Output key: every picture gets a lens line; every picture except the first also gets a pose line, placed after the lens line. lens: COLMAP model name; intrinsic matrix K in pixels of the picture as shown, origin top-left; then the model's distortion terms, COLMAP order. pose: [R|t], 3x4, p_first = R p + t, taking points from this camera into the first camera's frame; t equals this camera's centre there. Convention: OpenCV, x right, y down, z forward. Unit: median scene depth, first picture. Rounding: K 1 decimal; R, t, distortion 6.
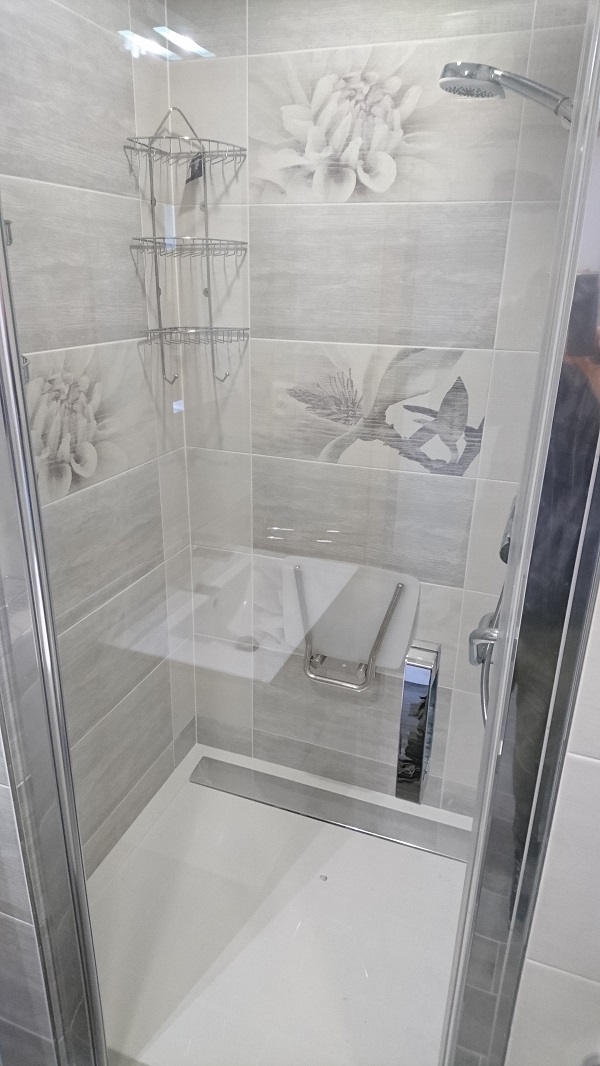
lens RADIAL K [[672.0, 0, 298.9], [0, 672.0, 545.1], [0, 0, 1]] dist [0.085147, -0.120894]
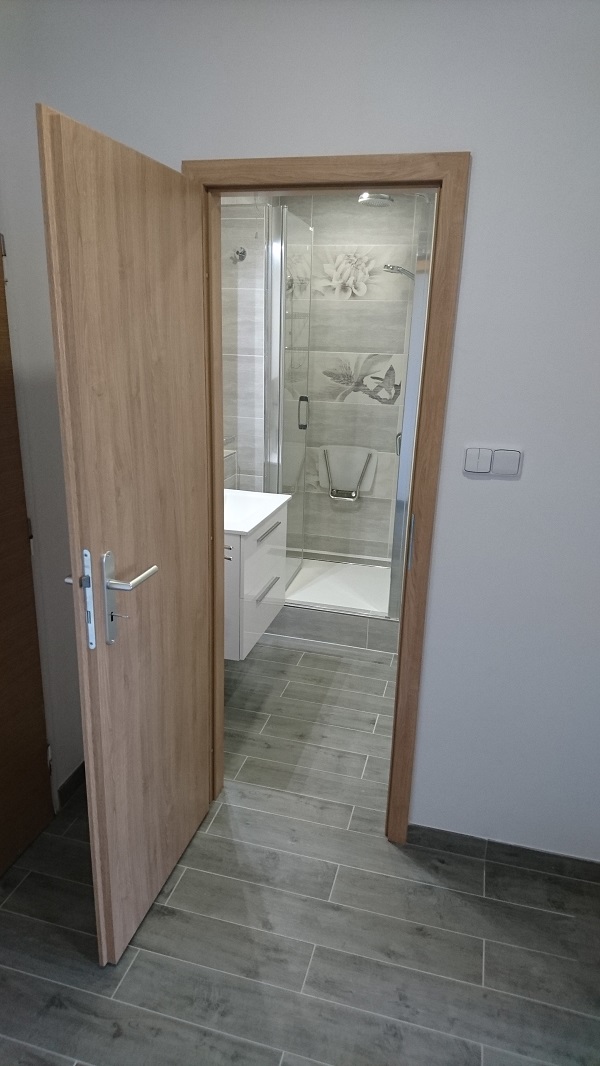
lens RADIAL K [[684.3, 0, 295.3], [0, 684.3, 553.2], [0, 0, 1]] dist [0.176643, -0.338741]
pose [[0.996482, -0.017076, 0.082051, -0.361863], [0.022074, 0.997930, -0.060397, 0.624418], [-0.080850, 0.061995, 0.994796, -1.573064]]
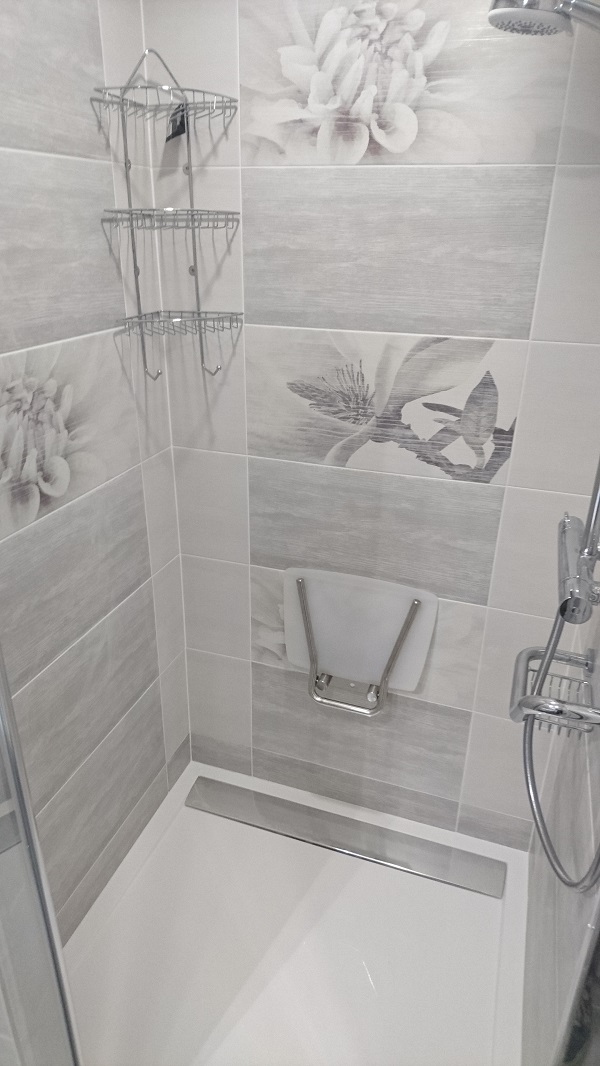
lens RADIAL K [[672.2, 0, 297.6], [0, 672.2, 544.4], [0, 0, 1]] dist [0.060524, -0.081812]
pose [[0.999772, -0.013299, 0.016692, -0.023517], [0.012256, 0.998055, 0.061129, -0.082021], [-0.017473, -0.060911, 0.997990, 0.126387]]
